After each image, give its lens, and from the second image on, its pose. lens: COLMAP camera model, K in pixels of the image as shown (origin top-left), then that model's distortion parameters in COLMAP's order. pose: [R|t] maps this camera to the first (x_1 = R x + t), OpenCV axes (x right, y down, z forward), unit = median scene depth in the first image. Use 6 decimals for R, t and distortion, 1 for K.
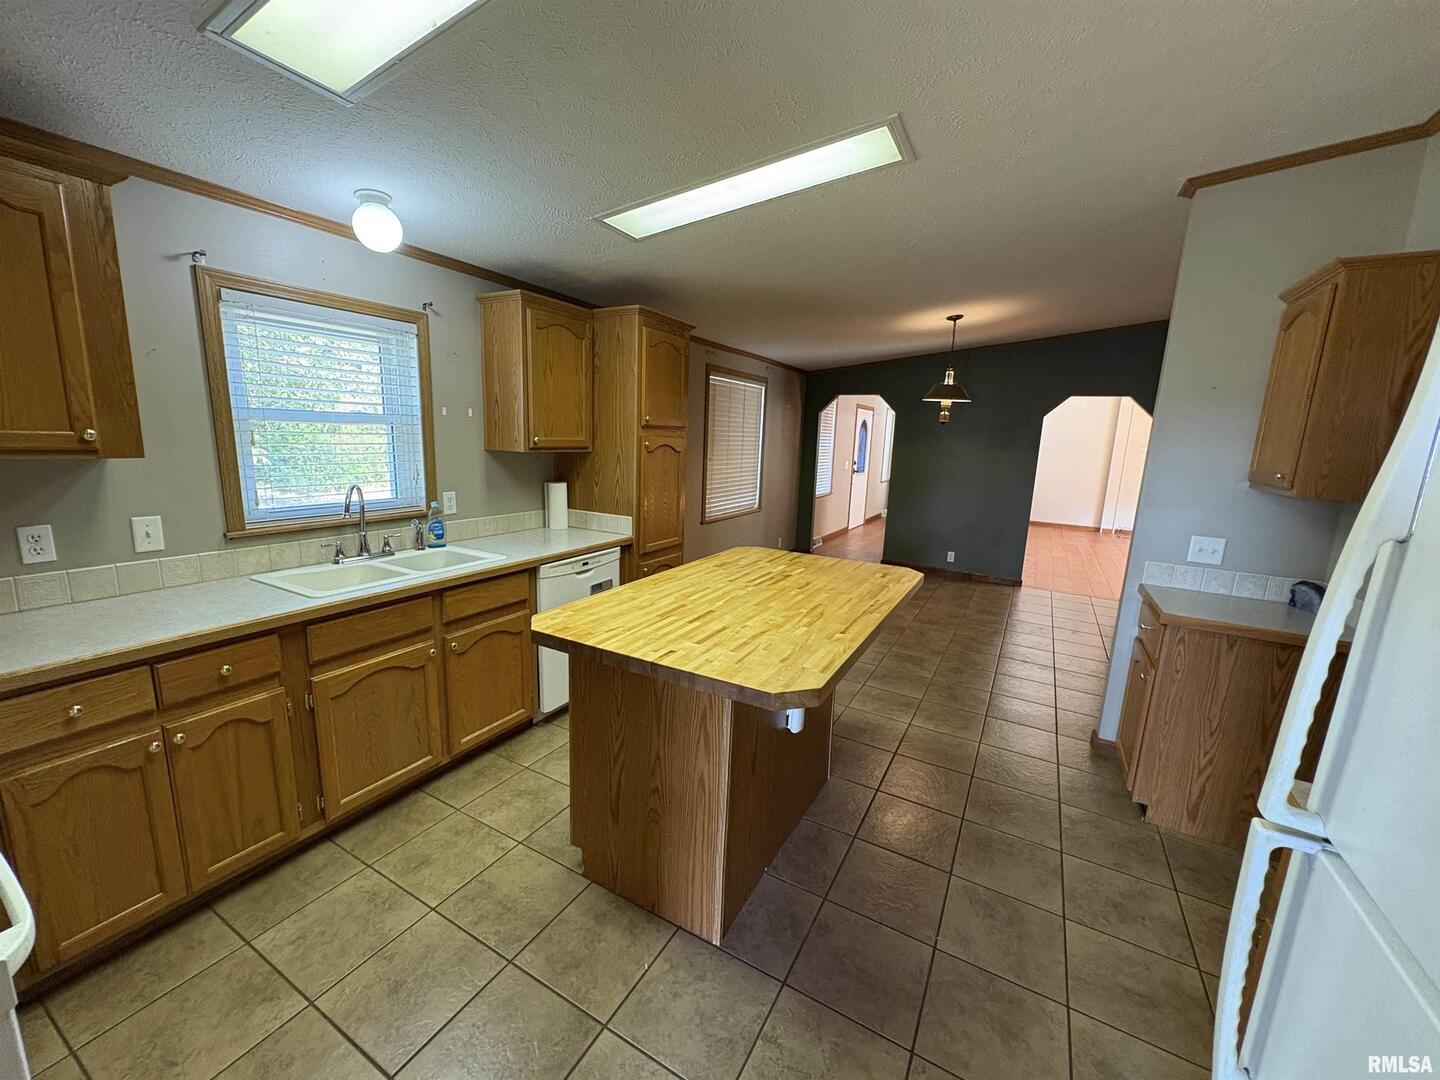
lens RADIAL K [[574.0, 0, 719.1], [0, 574.0, 537.7], [0, 0, 1]] dist [0.000860, 0.000121]
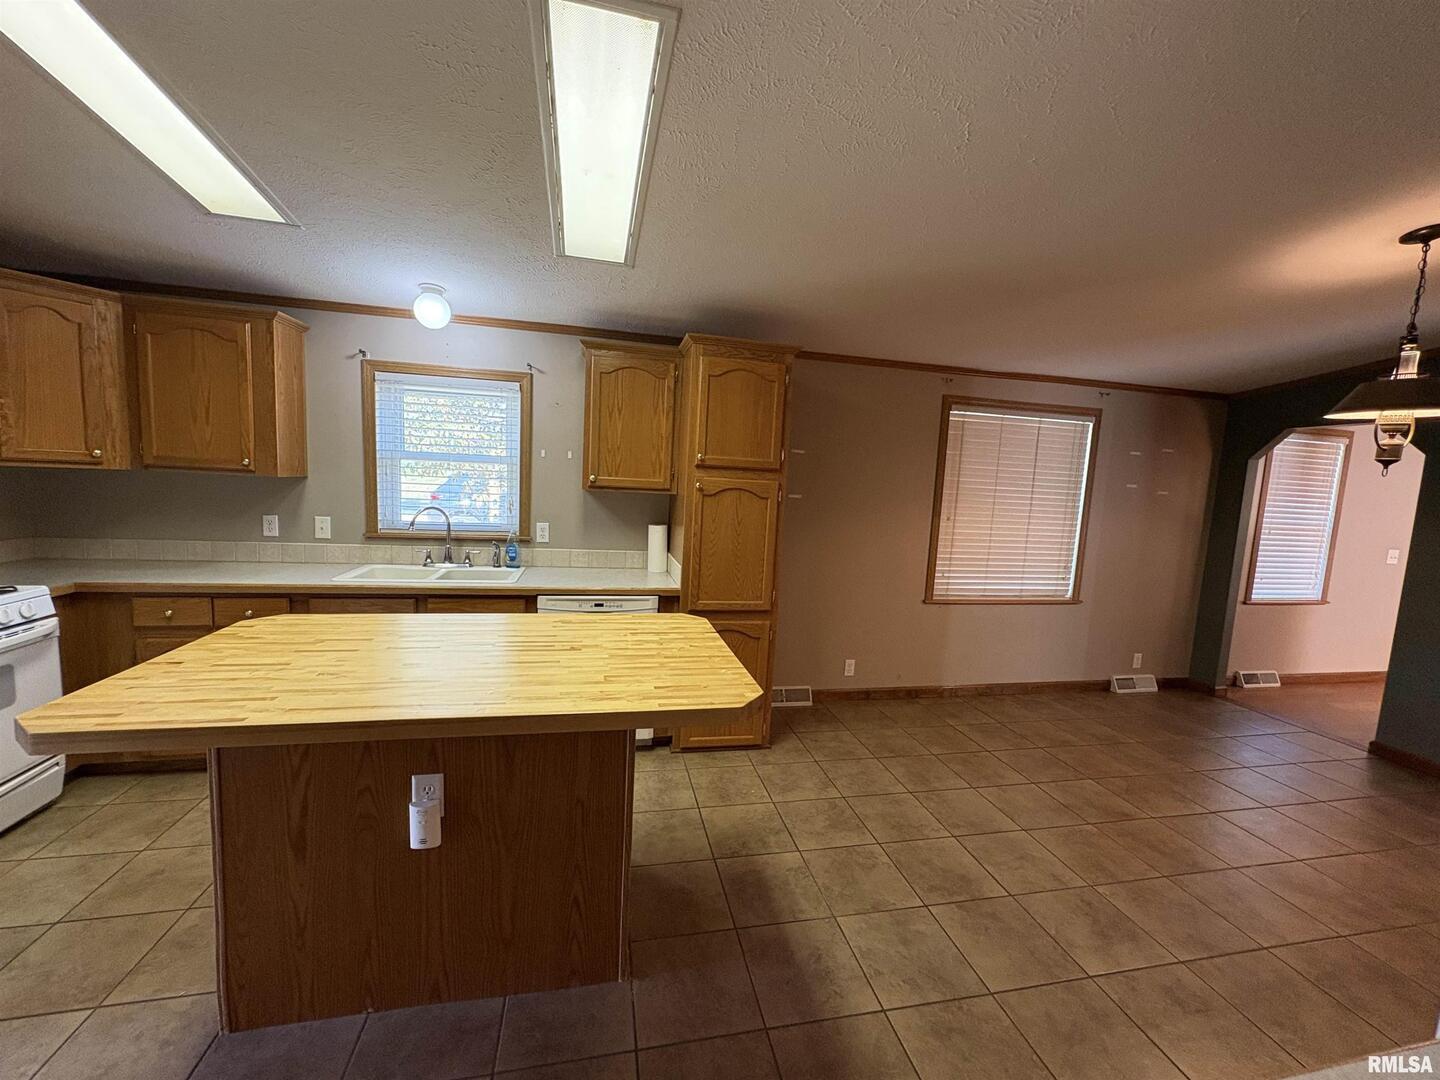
lens RADIAL K [[574.0, 0, 719.1], [0, 574.0, 537.7], [0, 0, 1]] dist [0.000860, 0.000121]
pose [[0.662987, 0.075598, -0.744804, 0.637265], [-0.160051, 0.986199, -0.042369, -0.059989], [0.731322, 0.147297, 0.665936, 0.513357]]
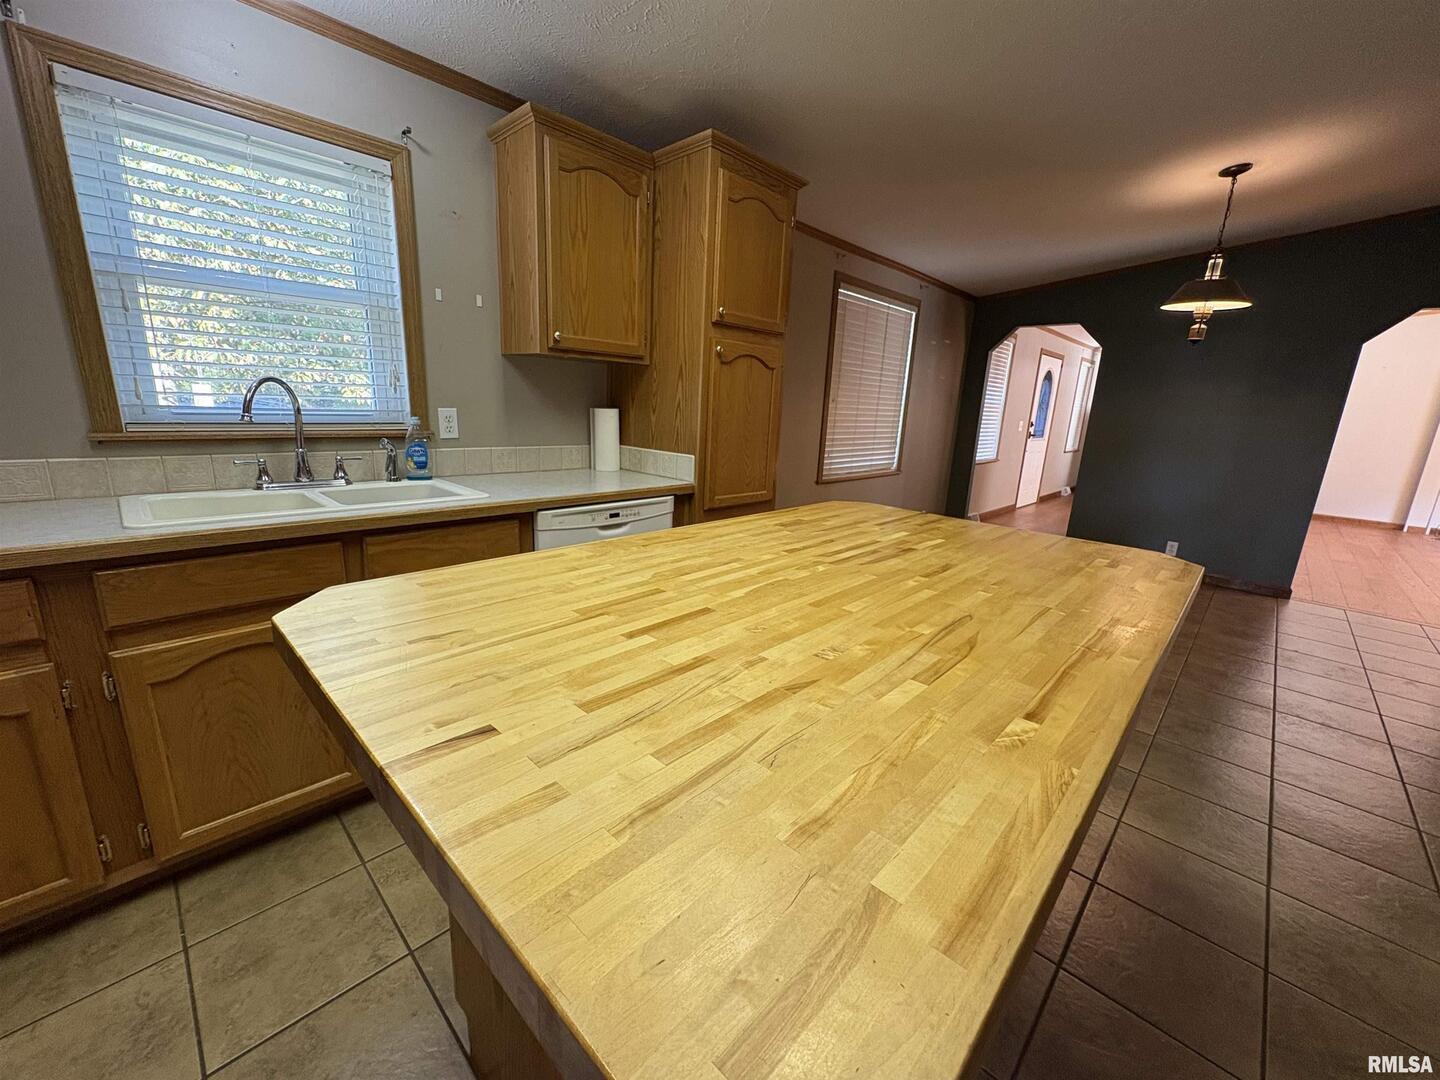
lens RADIAL K [[574.0, 0, 719.1], [0, 574.0, 537.7], [0, 0, 1]] dist [0.000860, 0.000121]
pose [[0.967787, 0.066274, -0.242890, 0.065257], [-0.055348, 0.997136, 0.051541, 0.030997], [0.245611, -0.036437, 0.968684, 0.369472]]
